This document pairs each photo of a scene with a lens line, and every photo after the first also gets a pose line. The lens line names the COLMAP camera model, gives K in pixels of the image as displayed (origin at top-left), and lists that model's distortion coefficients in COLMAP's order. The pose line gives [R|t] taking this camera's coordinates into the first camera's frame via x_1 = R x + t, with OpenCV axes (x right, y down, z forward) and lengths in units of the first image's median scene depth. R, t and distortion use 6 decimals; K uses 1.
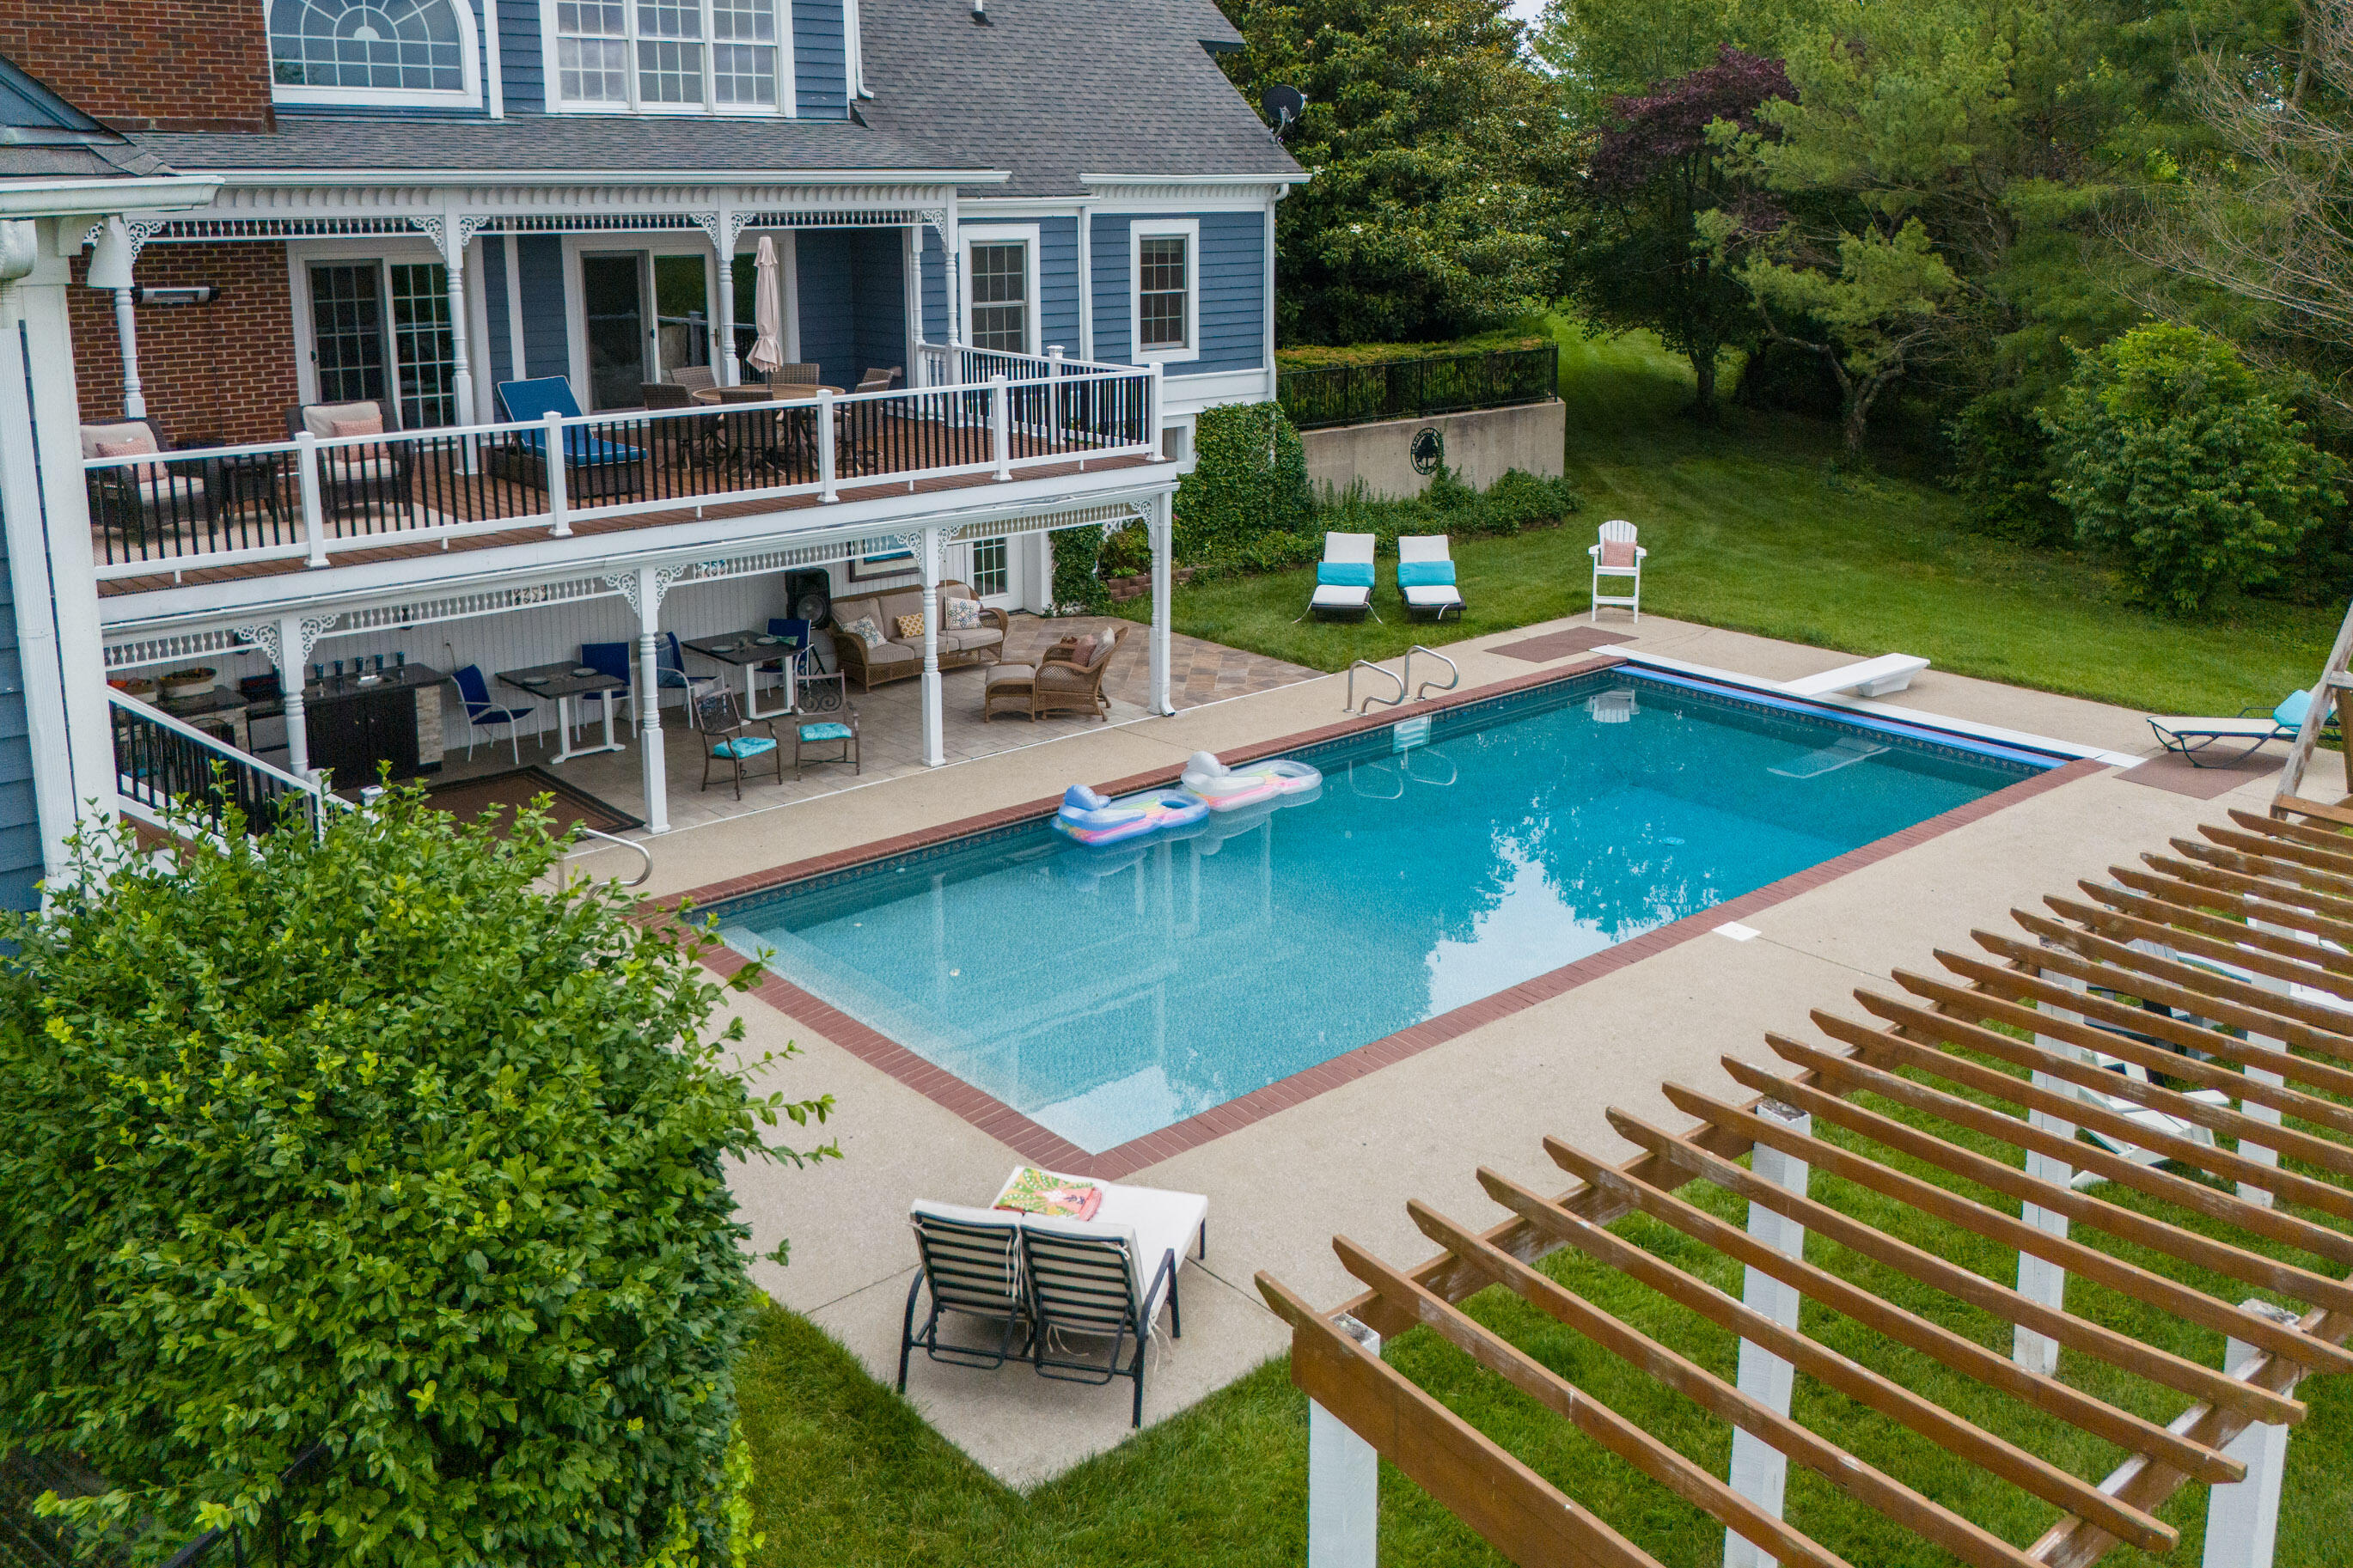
lens RADIAL K [[1998.0, 0, 1174.9], [0, 1998.0, 534.8], [0, 0, 1]] dist [0.124005, -0.232136]
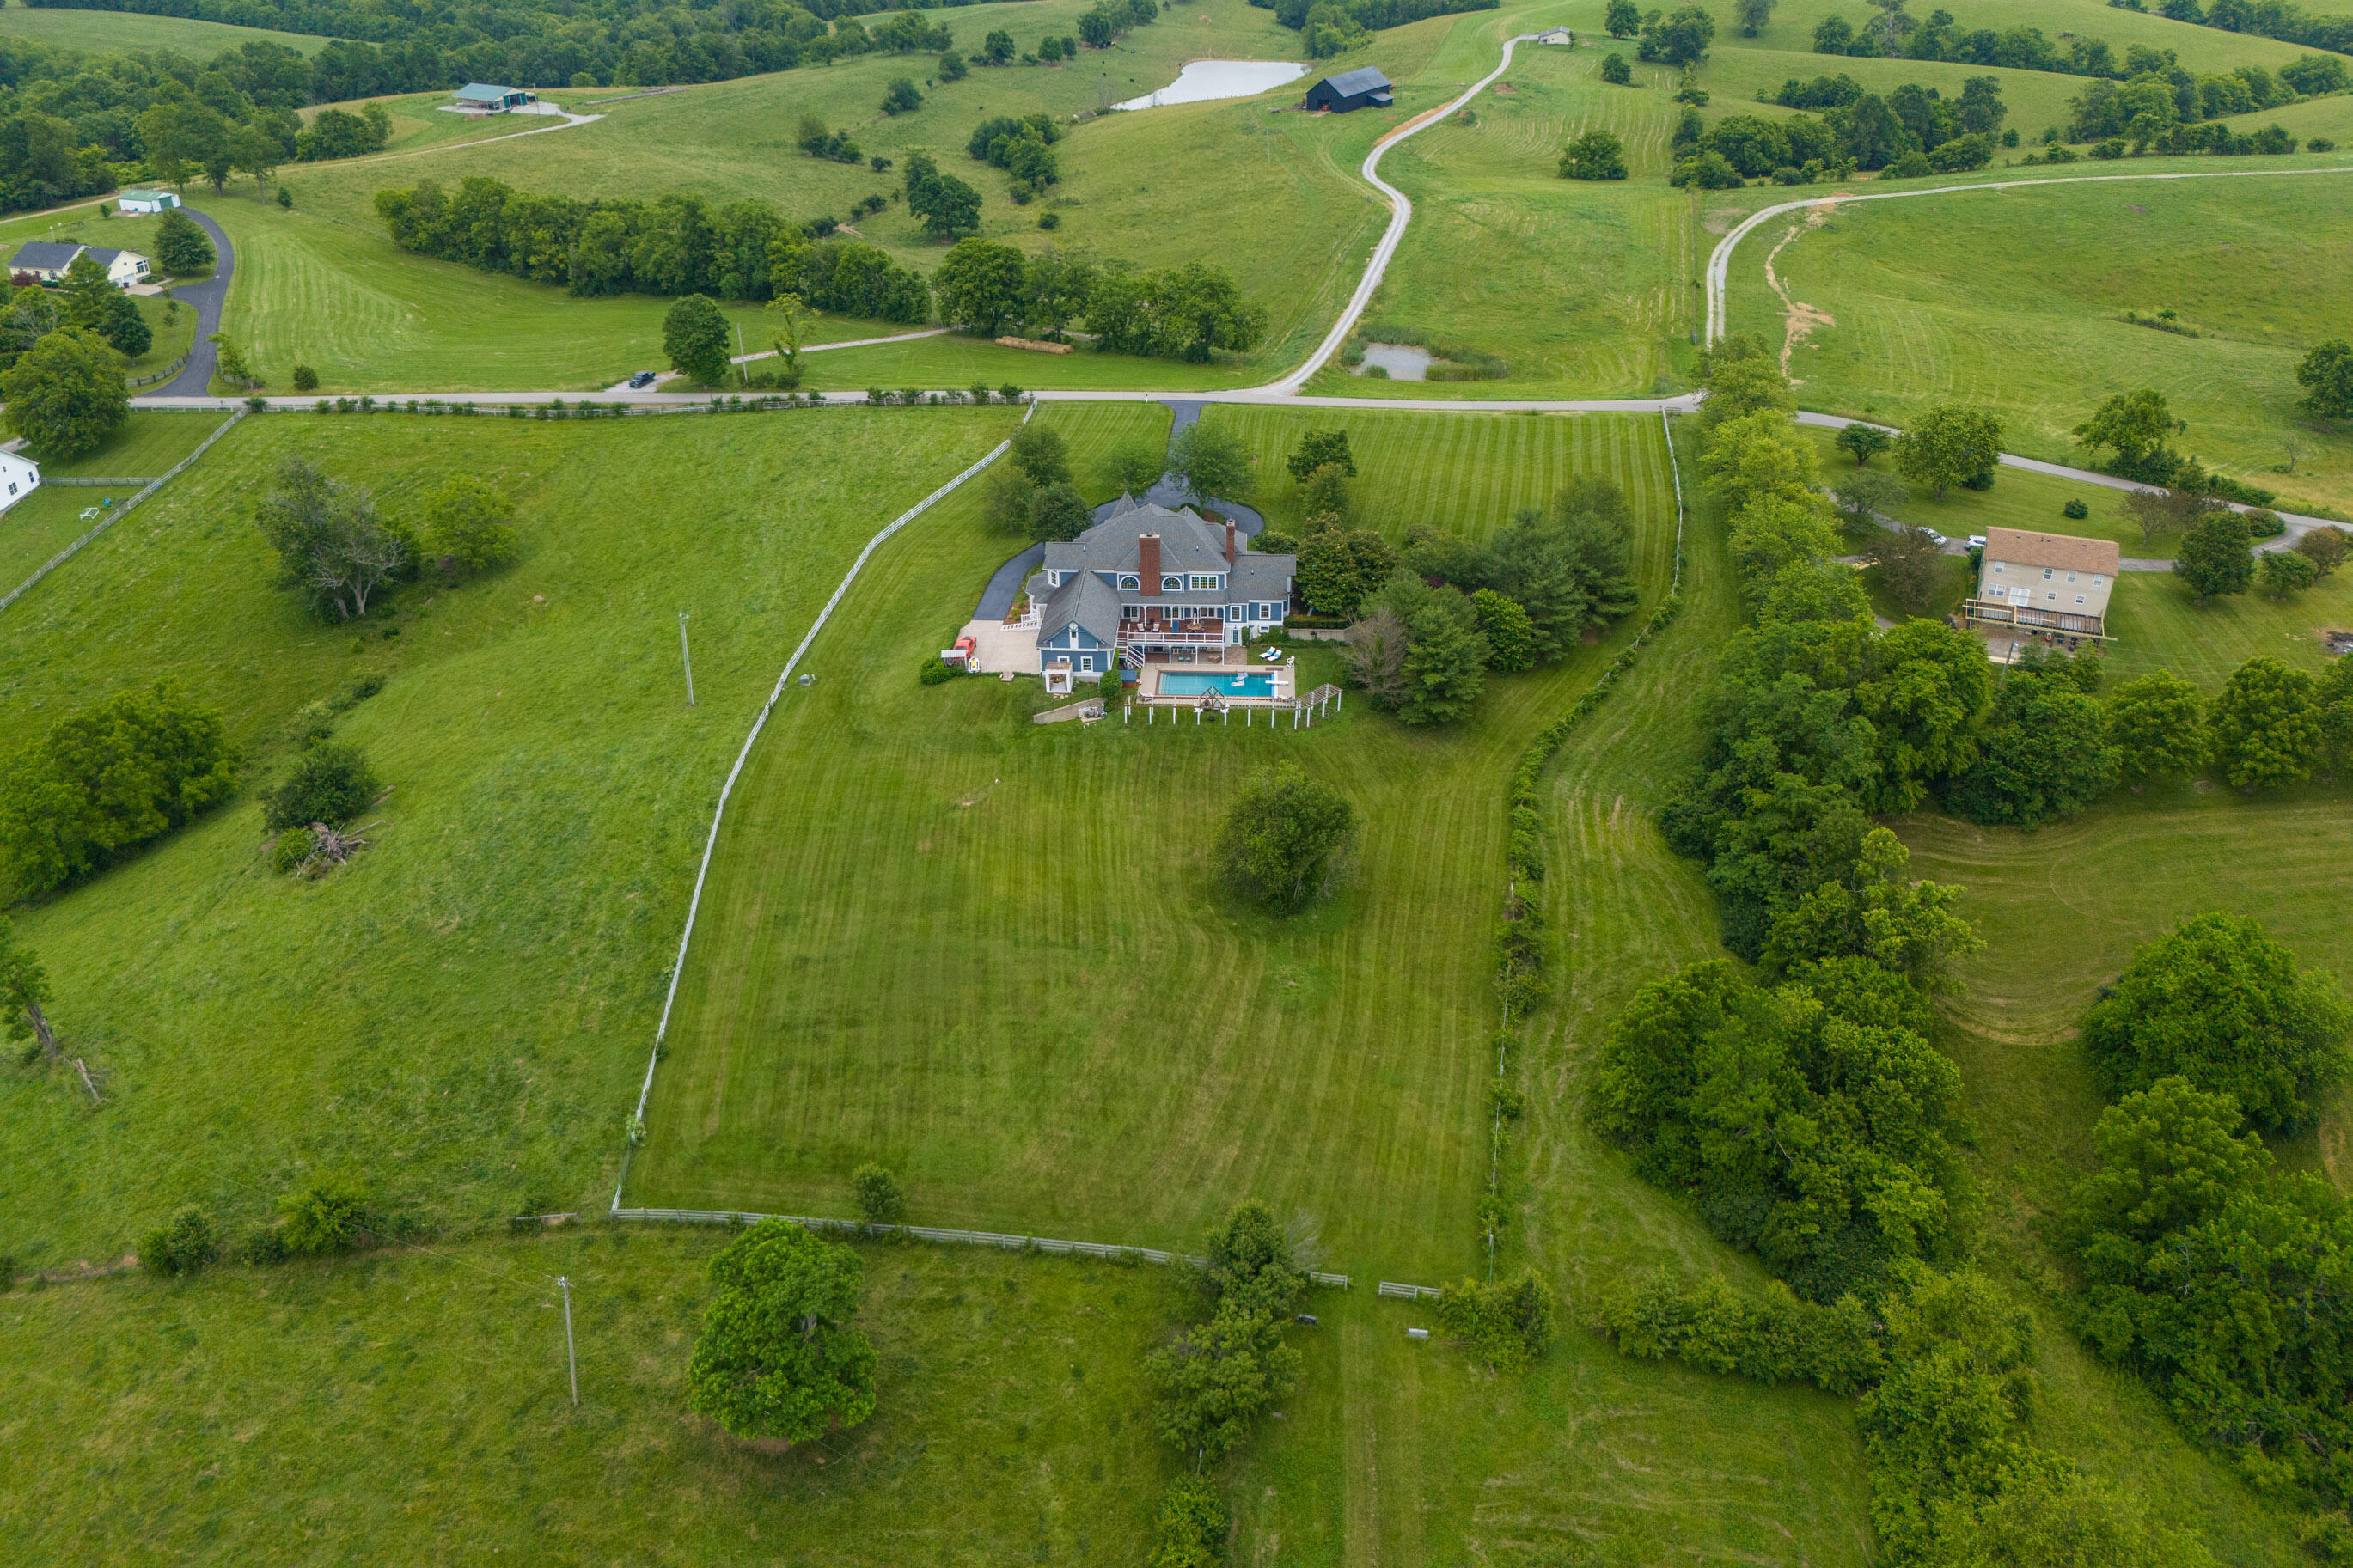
lens RADIAL K [[1751.9, 0, 1176.8], [0, 1751.9, 669.6], [0, 0, 1]] dist [0.032211, -0.007897]
pose [[0.718605, 0.311906, -0.621548, 4.555143], [-0.115734, 0.934950, 0.335371, -2.417294], [0.685720, -0.169065, 0.707958, -4.645230]]
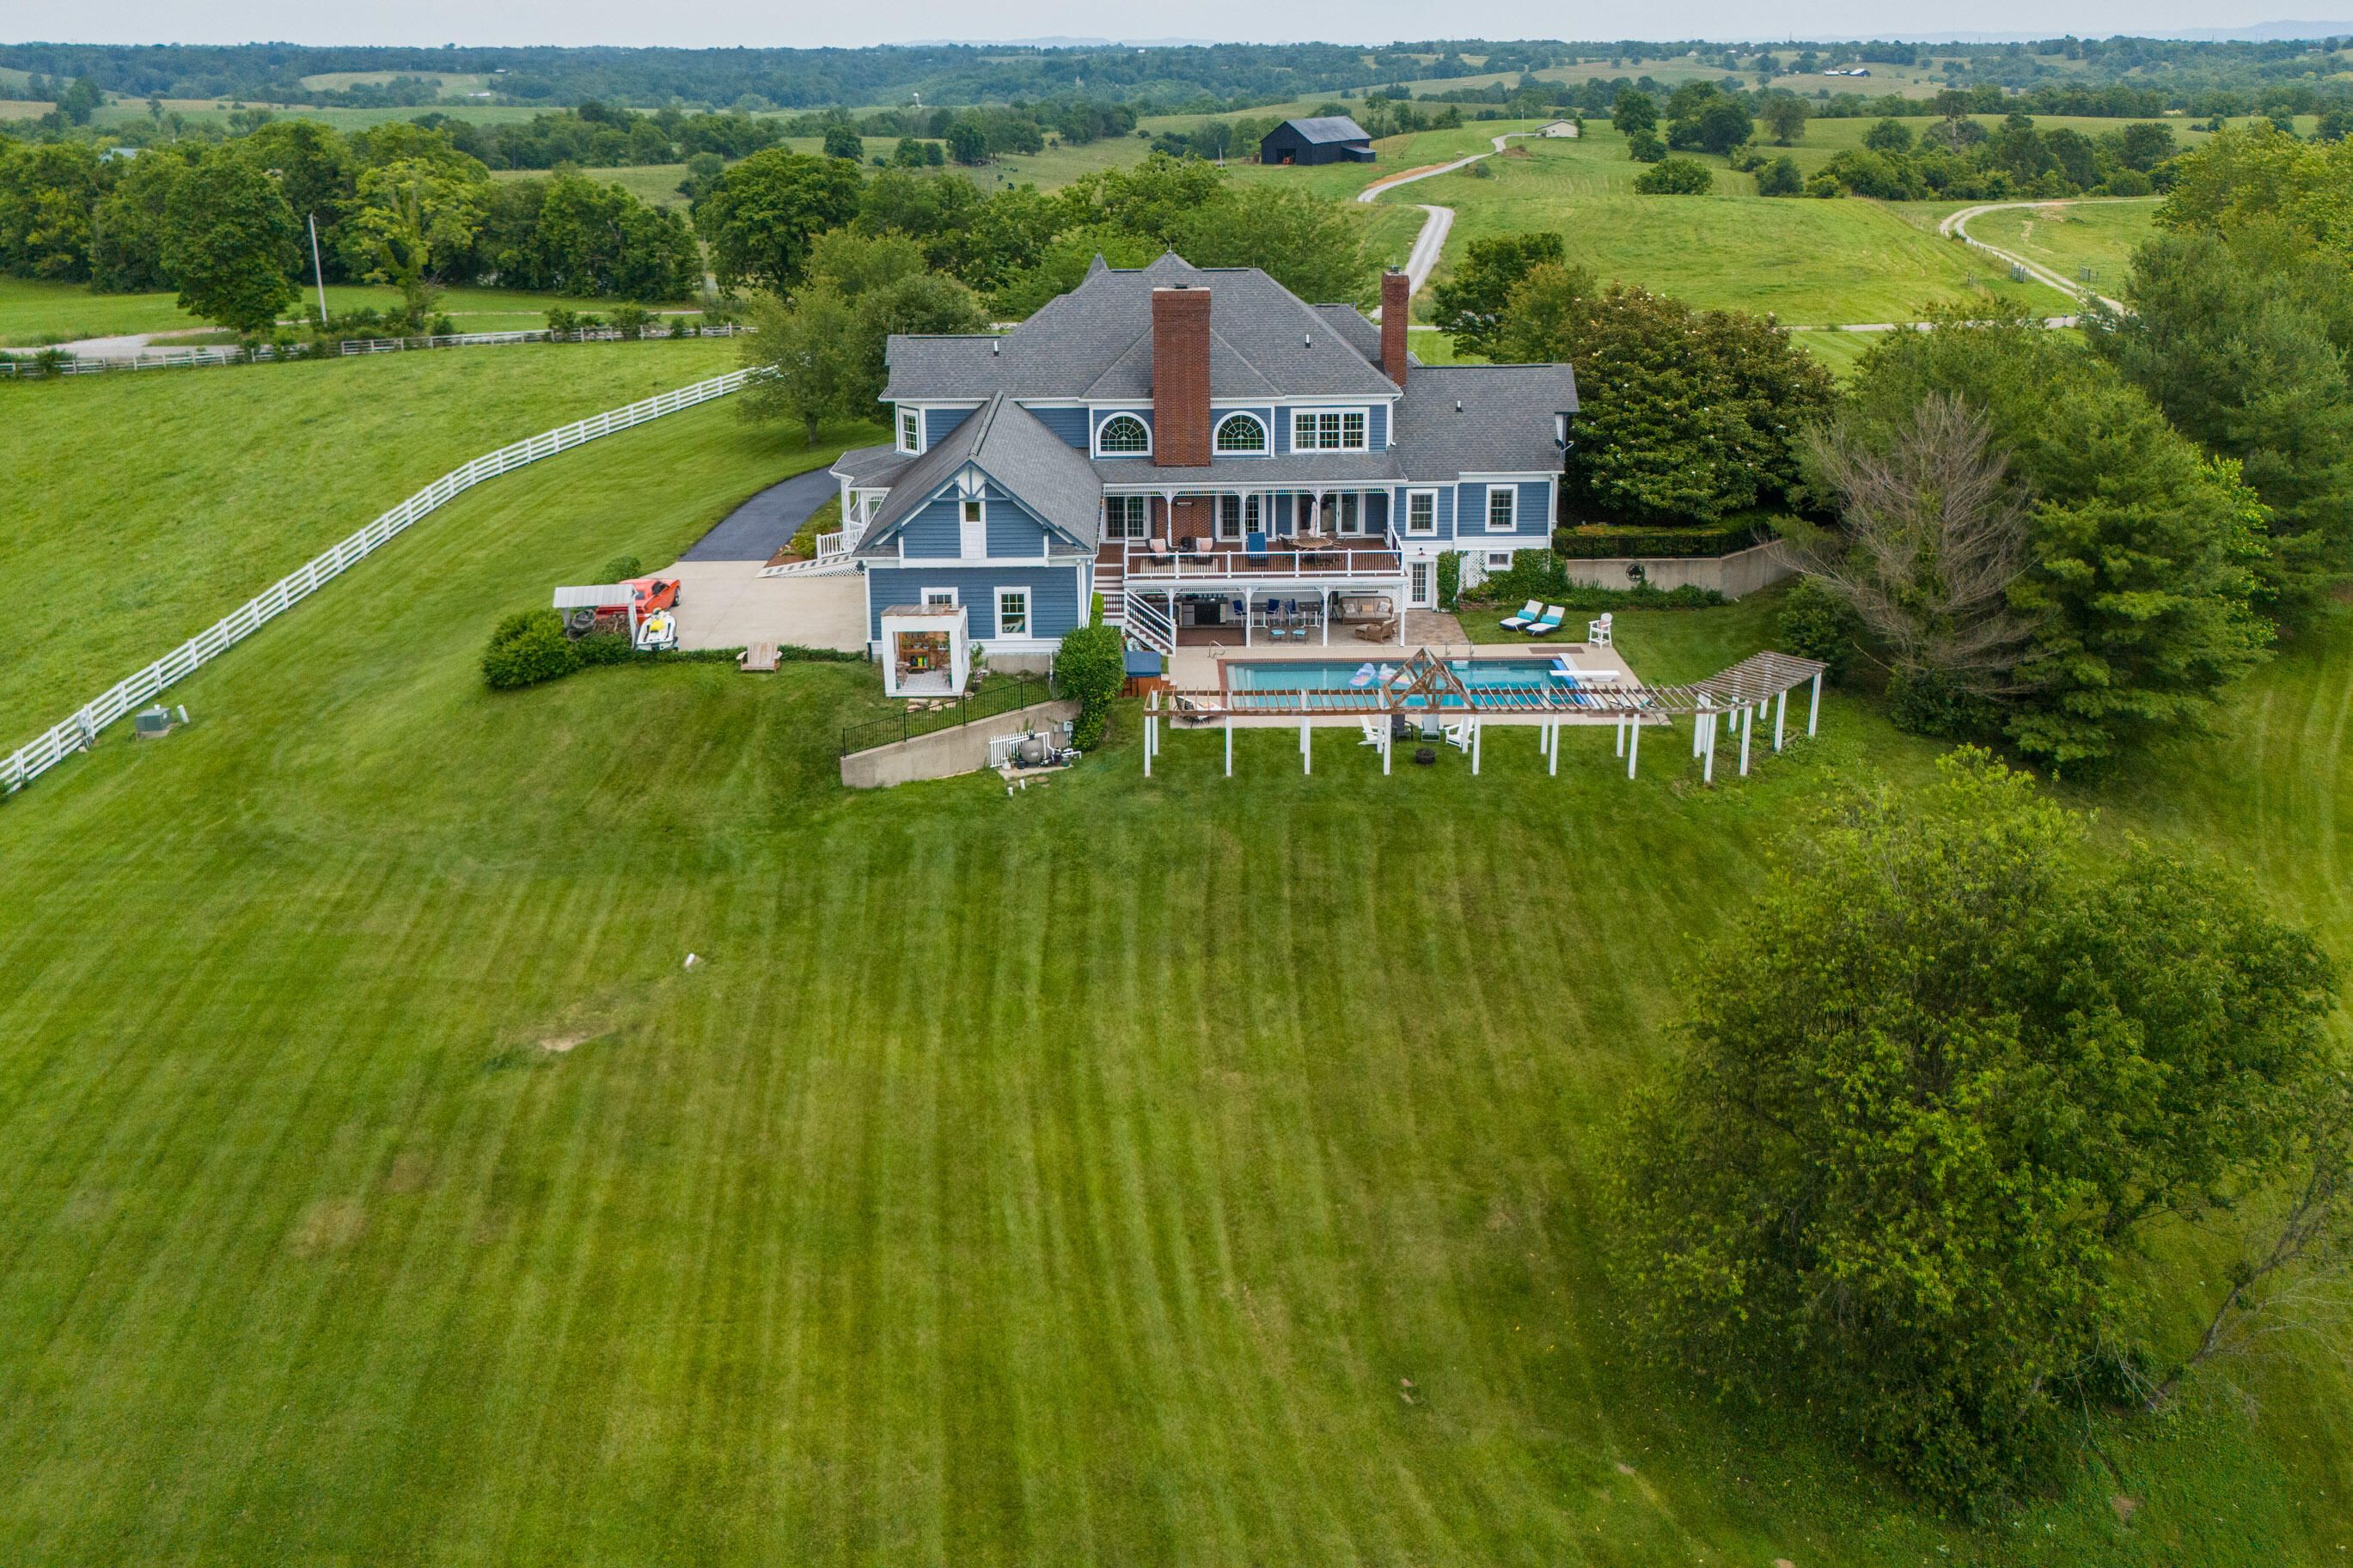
lens RADIAL K [[1998.0, 0, 1174.9], [0, 1998.0, 534.8], [0, 0, 1]] dist [0.124005, -0.232136]
pose [[0.761083, 0.148538, -0.631418, 1.600103], [-0.107949, 0.988858, 0.102507, -0.358049], [0.639609, -0.009855, 0.768637, -1.668339]]
